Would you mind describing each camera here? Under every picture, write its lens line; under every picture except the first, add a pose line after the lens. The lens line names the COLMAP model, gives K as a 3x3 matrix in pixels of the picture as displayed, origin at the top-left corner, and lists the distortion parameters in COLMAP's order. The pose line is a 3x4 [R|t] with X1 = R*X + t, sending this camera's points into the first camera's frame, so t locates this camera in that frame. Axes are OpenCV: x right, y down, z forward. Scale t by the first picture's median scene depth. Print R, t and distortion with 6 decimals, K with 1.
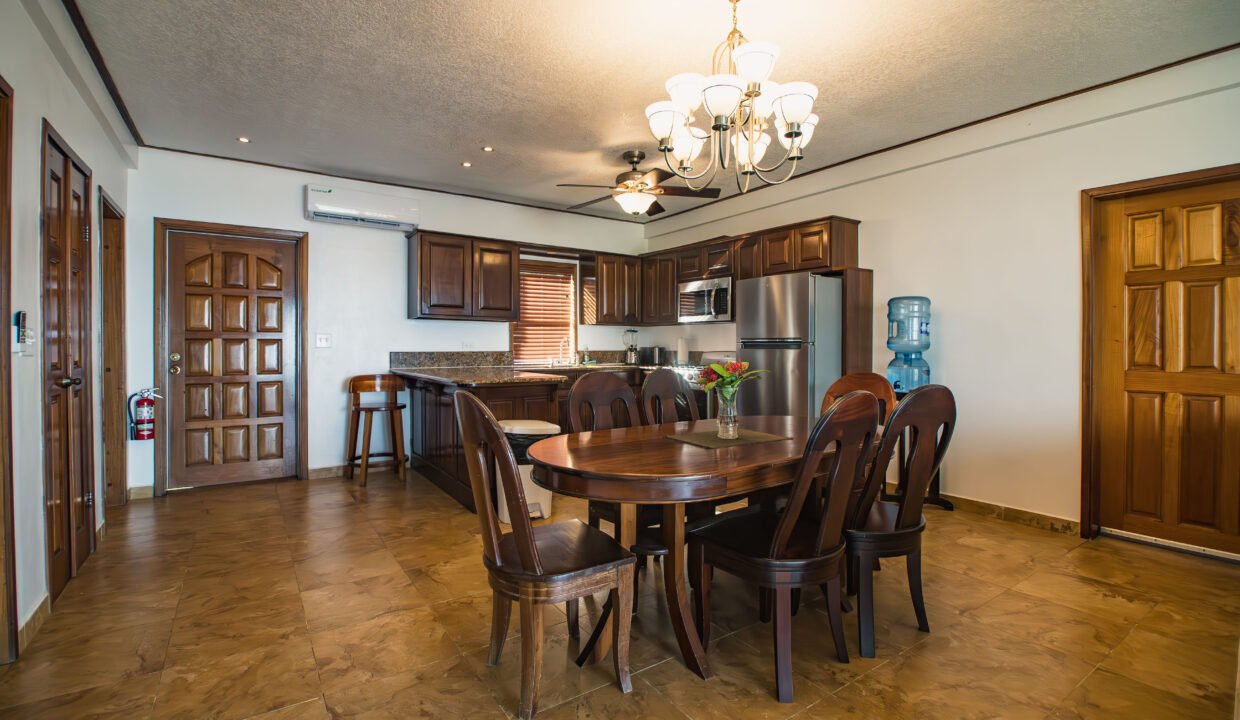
lens RADIAL K [[553.2, 0, 623.9], [0, 553.2, 349.4], [0, 0, 1]] dist [-0.008360, -0.006537]
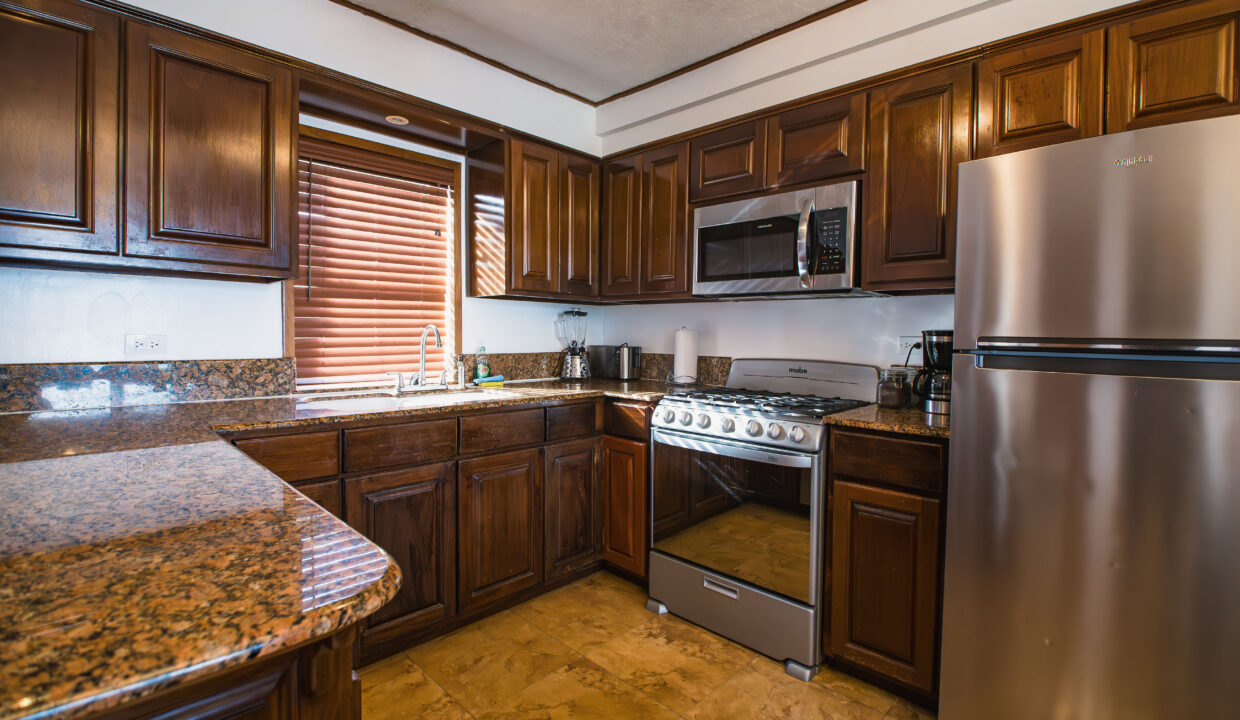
lens RADIAL K [[553.2, 0, 625.2], [0, 553.2, 351.4], [0, 0, 1]] dist [-0.008360, -0.006537]
pose [[0.980628, 0.004473, 0.195828, -0.049108], [-0.009878, 0.999597, 0.026631, -0.016242], [-0.195630, -0.028050, 0.980277, 0.633432]]
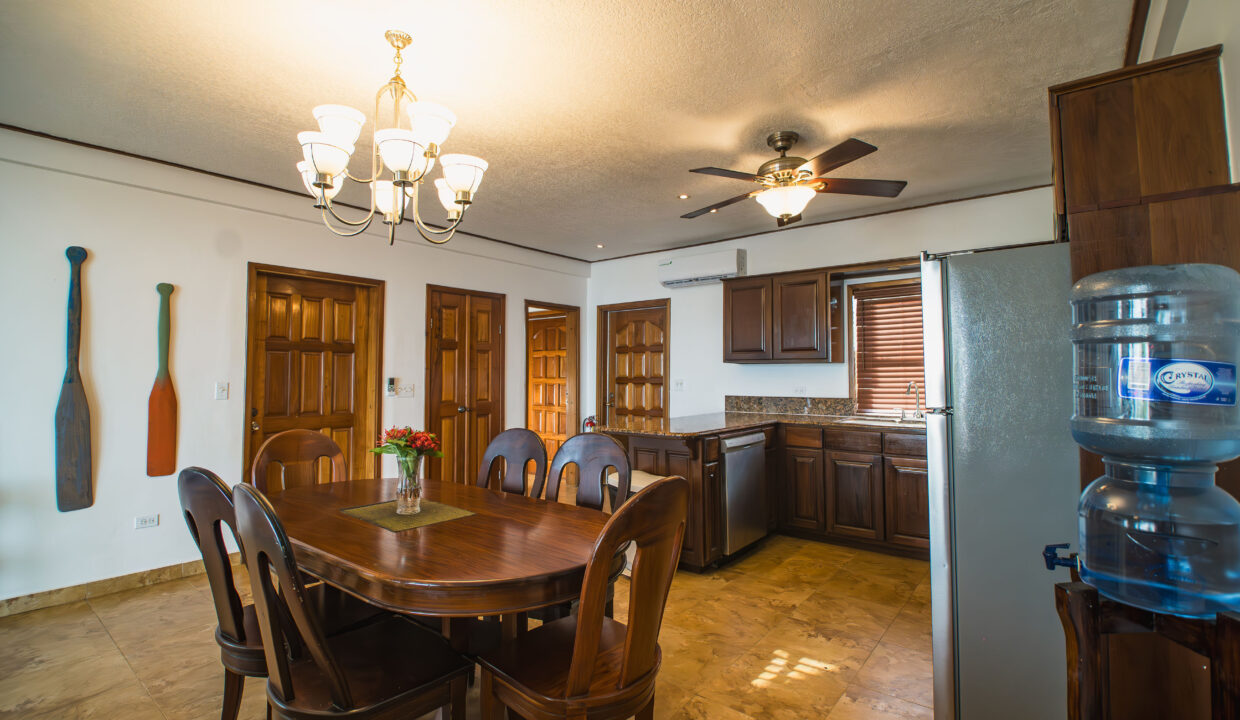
lens RADIAL K [[553.2, 0, 625.3], [0, 553.2, 355.5], [0, 0, 1]] dist [-0.008360, -0.006537]
pose [[0.293358, -0.038405, -0.955231, 0.537522], [-0.003133, 0.999149, -0.041133, -0.028283], [0.955997, 0.015060, 0.292988, 0.494518]]
